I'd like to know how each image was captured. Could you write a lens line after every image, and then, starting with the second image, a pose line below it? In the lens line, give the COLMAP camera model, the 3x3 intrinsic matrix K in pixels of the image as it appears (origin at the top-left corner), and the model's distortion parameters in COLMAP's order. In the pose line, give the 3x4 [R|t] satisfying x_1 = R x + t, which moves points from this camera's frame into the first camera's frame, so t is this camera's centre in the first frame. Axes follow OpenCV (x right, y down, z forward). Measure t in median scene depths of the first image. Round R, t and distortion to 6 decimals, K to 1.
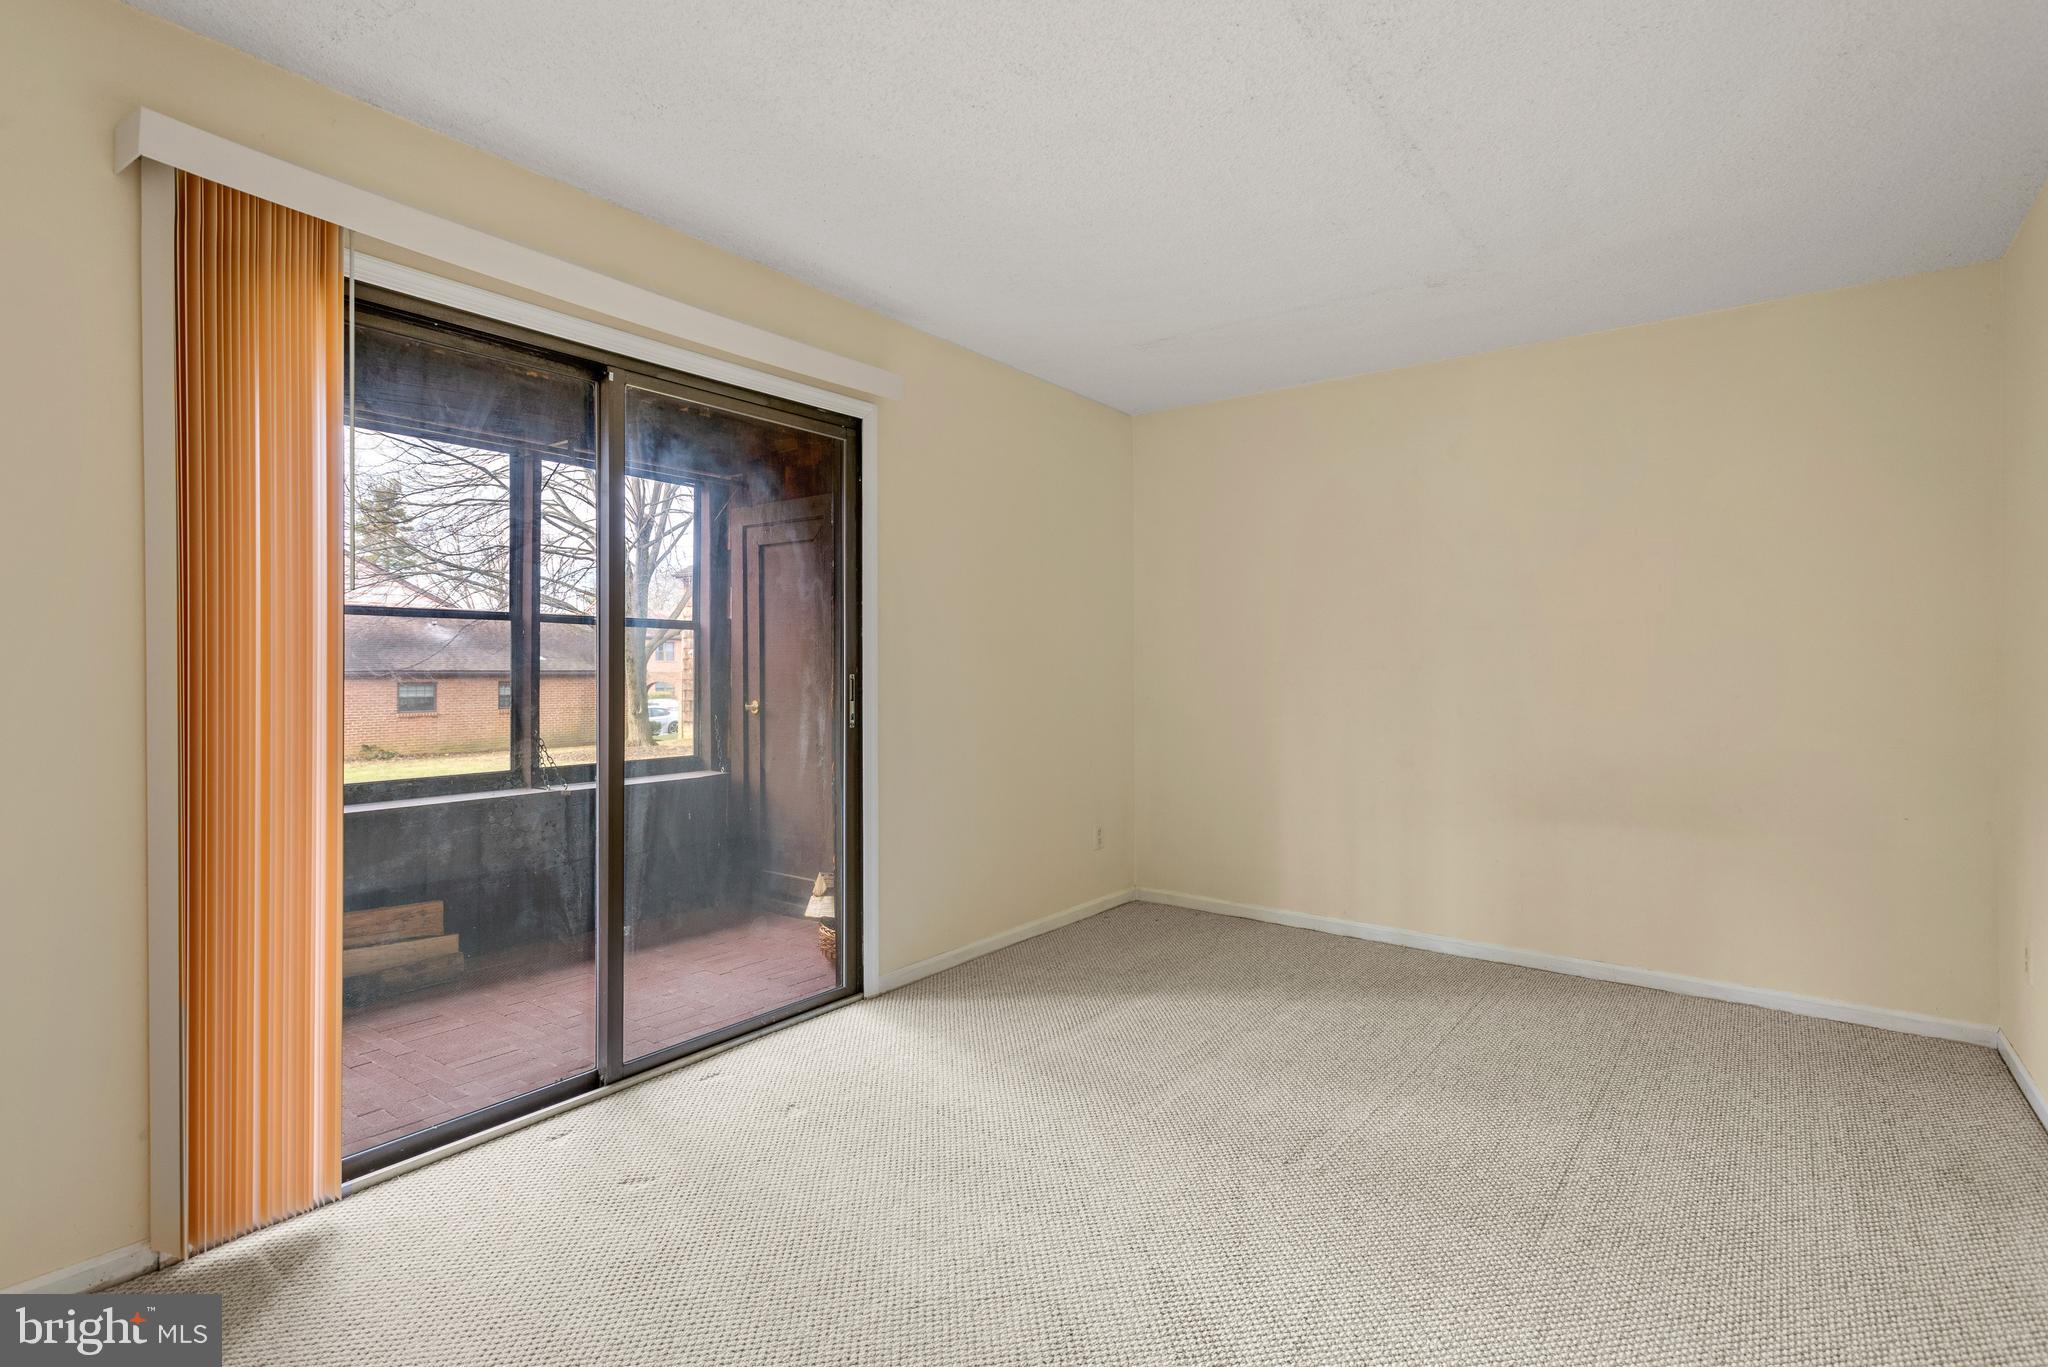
lens RADIAL K [[976.6, 0, 1024.6], [0, 976.6, 660.0], [0, 0, 1]] dist [0.002230, 0.000112]
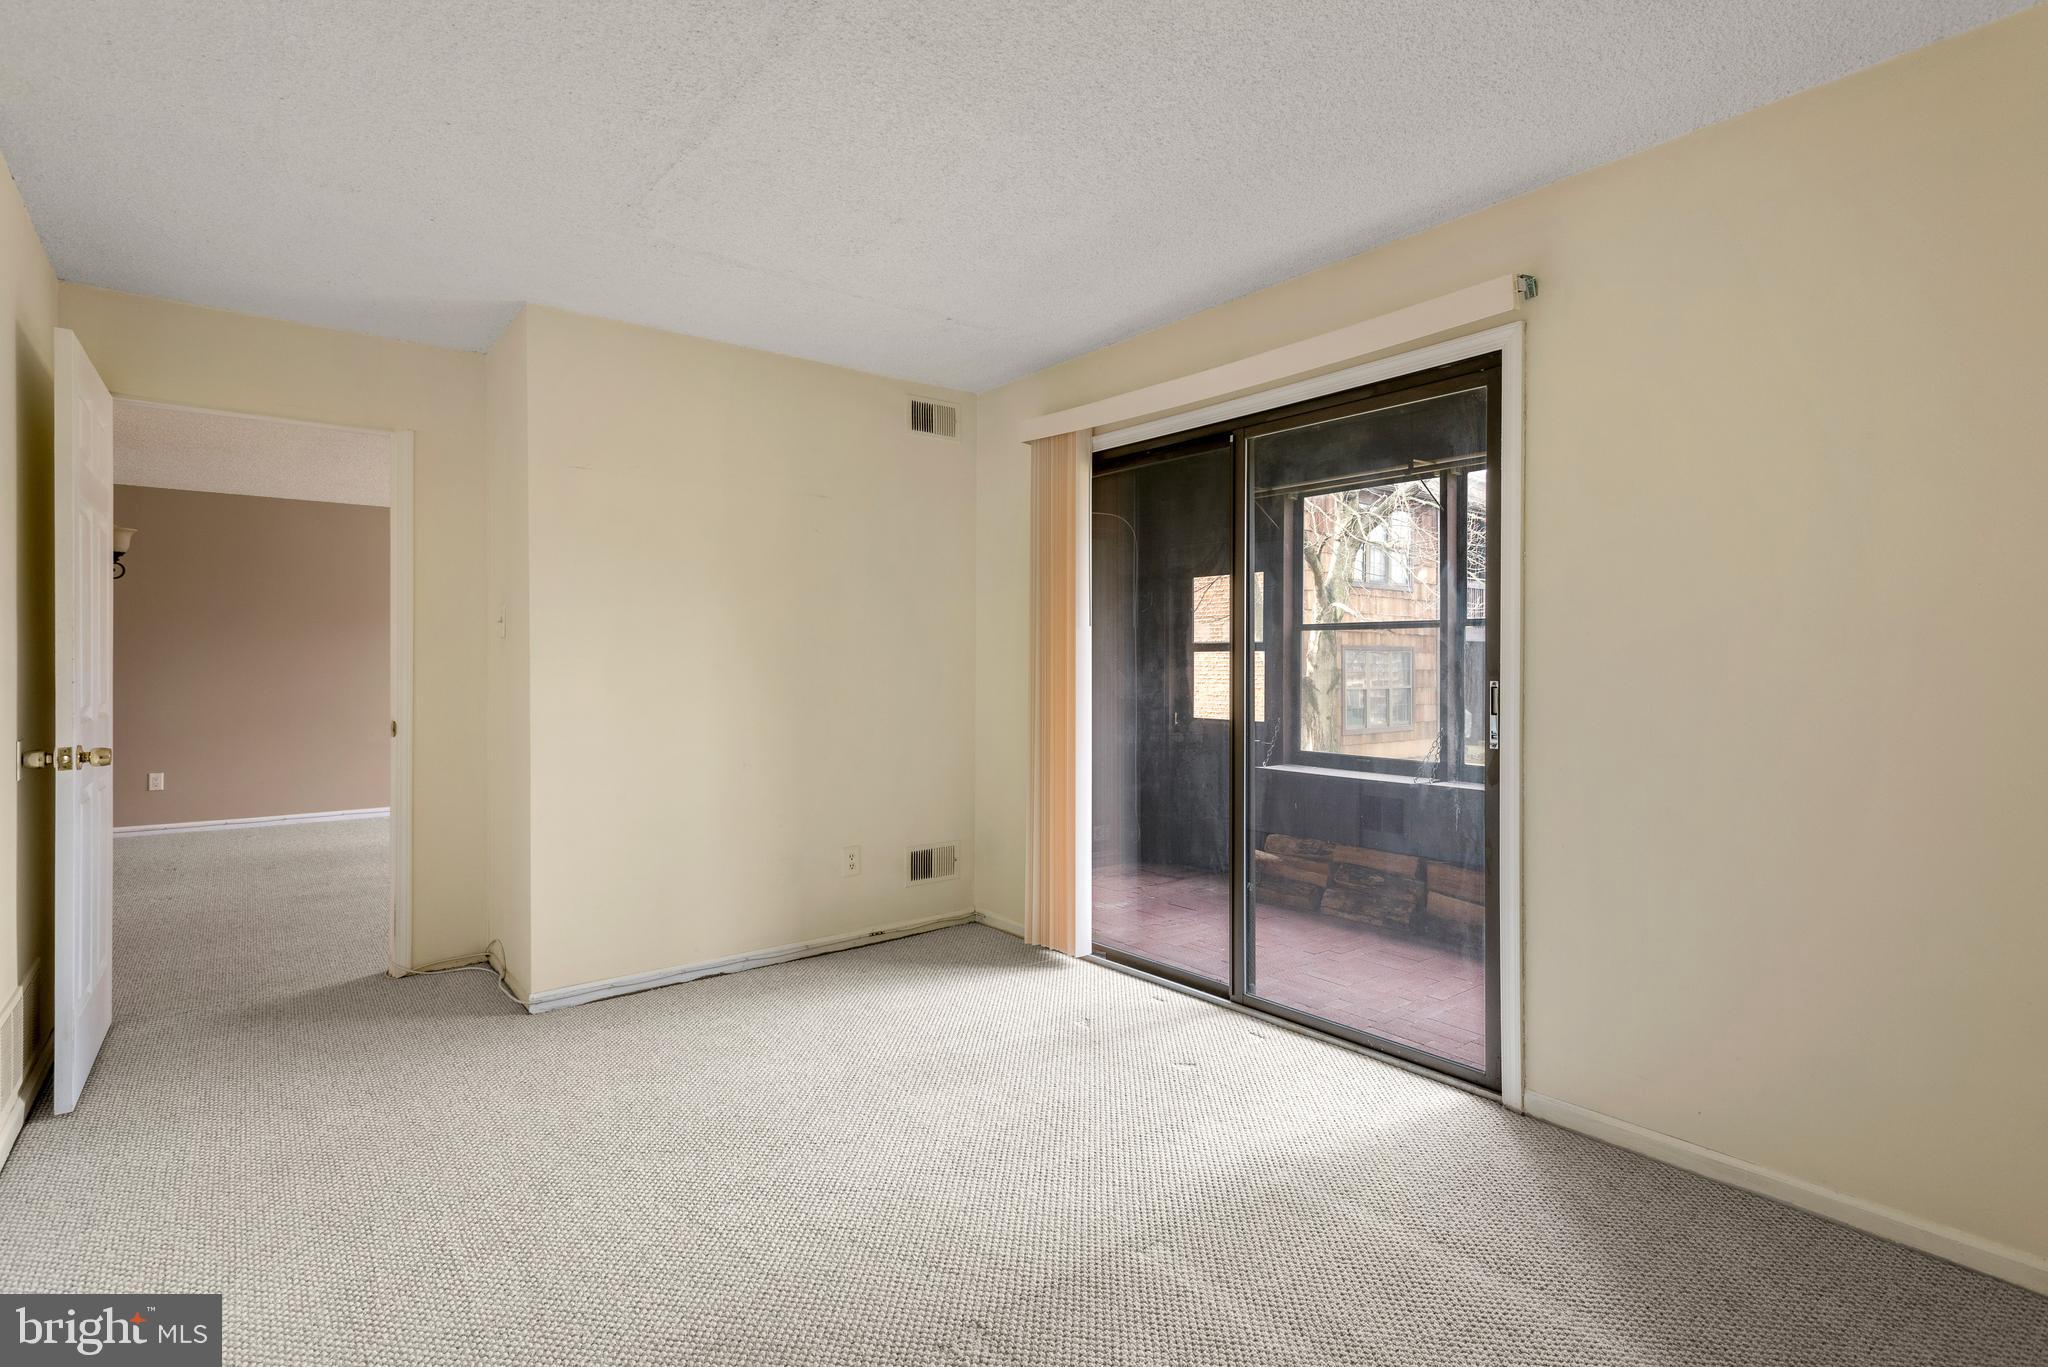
lens RADIAL K [[976.6, 0, 1024.6], [0, 976.6, 660.0], [0, 0, 1]] dist [0.002230, 0.000112]
pose [[-0.249696, -0.001279, -0.968323, 0.828004], [0.008080, 0.999962, -0.003405, -0.004412], [0.968291, -0.008674, -0.249676, 1.016506]]
